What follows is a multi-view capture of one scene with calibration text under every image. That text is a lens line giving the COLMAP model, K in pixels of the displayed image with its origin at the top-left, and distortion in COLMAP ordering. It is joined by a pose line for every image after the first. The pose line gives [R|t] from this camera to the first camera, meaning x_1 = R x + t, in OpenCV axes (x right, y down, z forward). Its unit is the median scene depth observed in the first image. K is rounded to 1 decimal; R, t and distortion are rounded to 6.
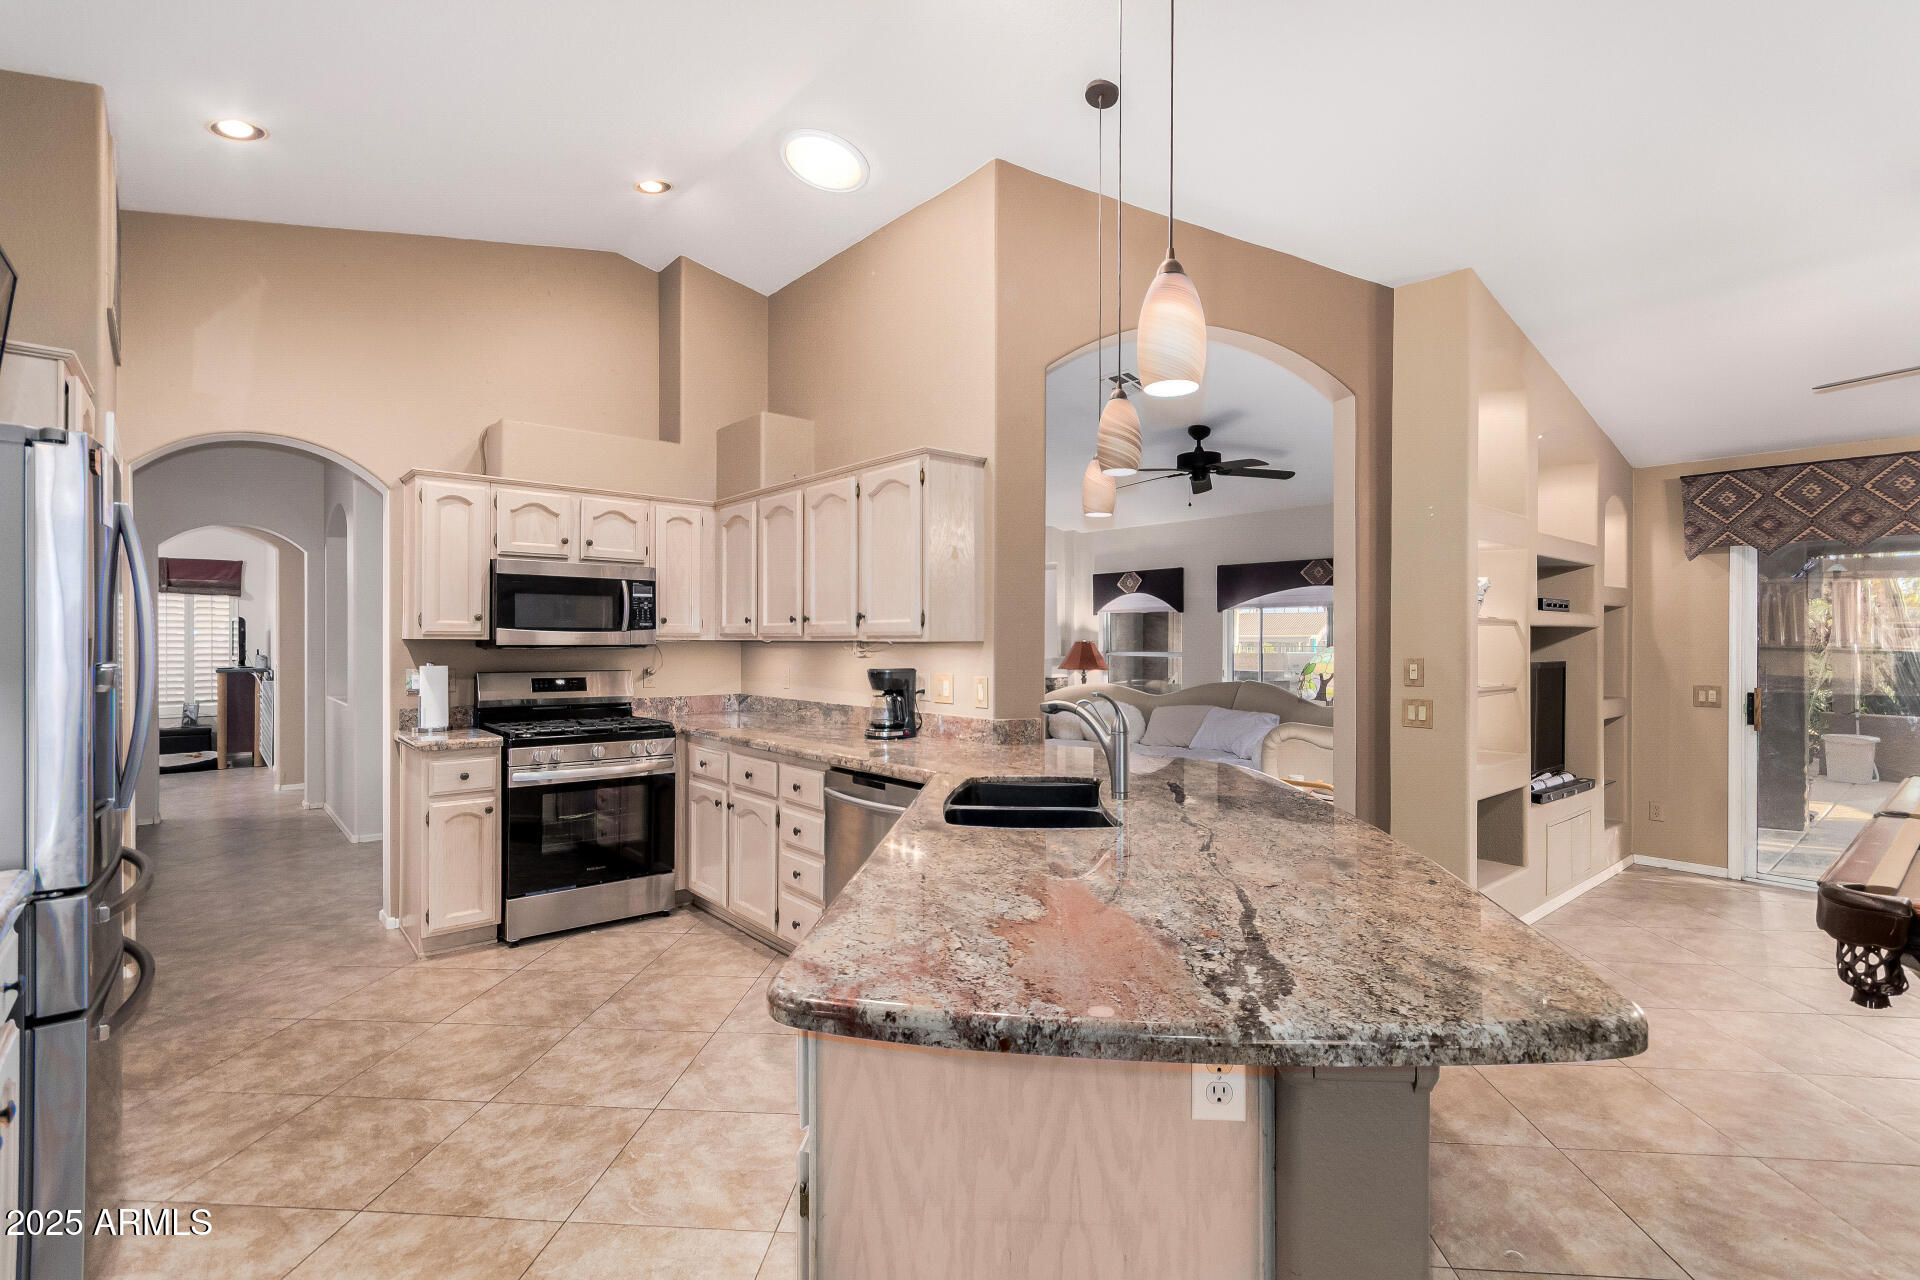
lens RADIAL K [[892.0, 0, 960.0], [0, 892.0, 640.0], [0, 0, 1]] dist [0.001993, 0.000628]
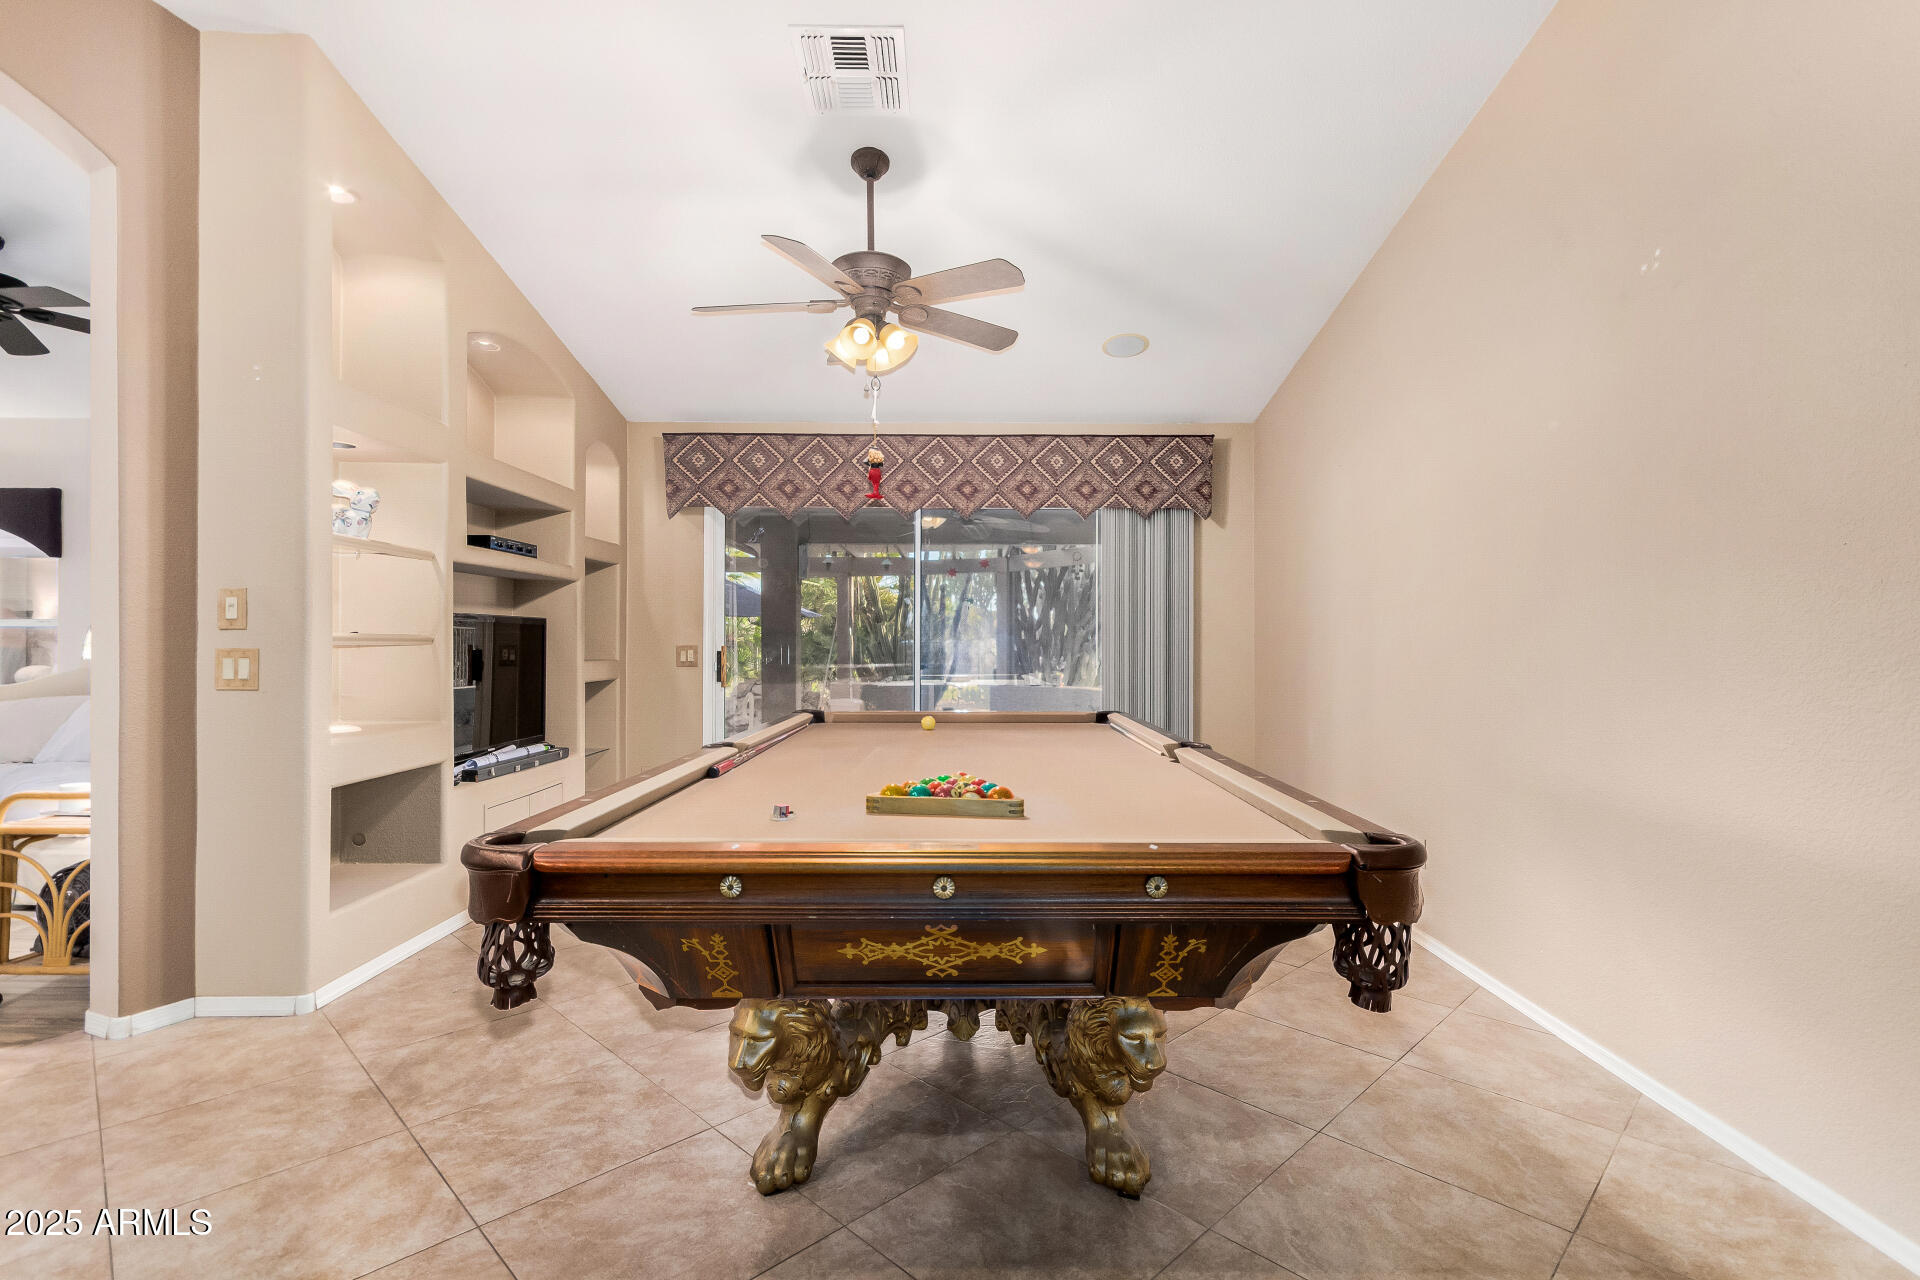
lens RADIAL K [[897.1, 0, 968.5], [0, 897.1, 639.9], [0, 0, 1]] dist [-0.001231, 0.000564]
pose [[0.645308, 0.000788, 0.763922, 0.320480], [0.001199, 0.999997, -0.002044, 0.056551], [-0.763921, 0.002235, 0.645305, 0.124740]]
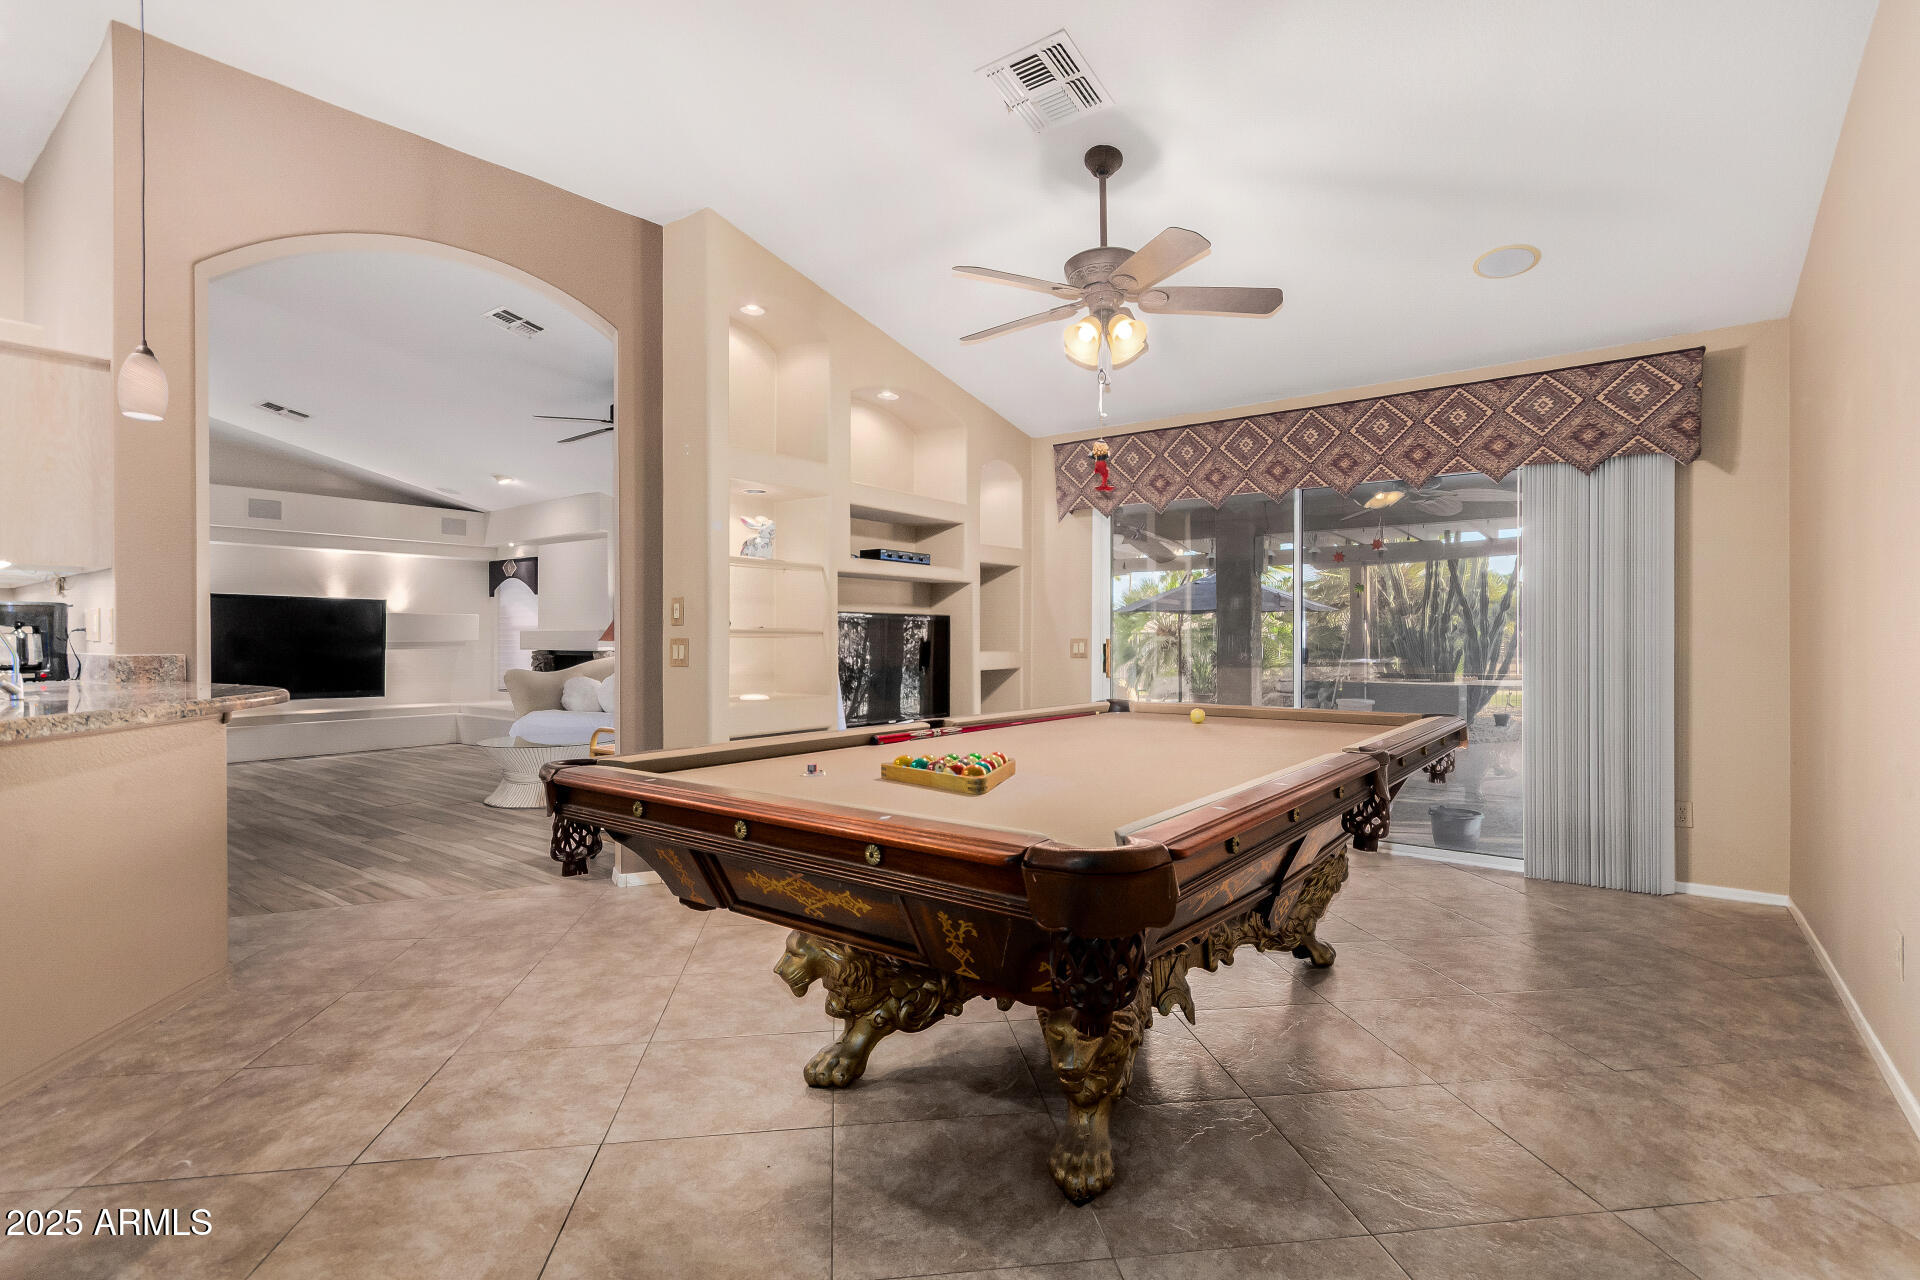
lens RADIAL K [[897.1, 0, 968.5], [0, 897.1, 639.9], [0, 0, 1]] dist [-0.001231, 0.000564]
pose [[0.975679, -0.002994, 0.219184, 0.555918], [0.003144, 0.999995, -0.000337, 0.063522], [-0.219182, 0.001017, 0.975683, -0.045671]]
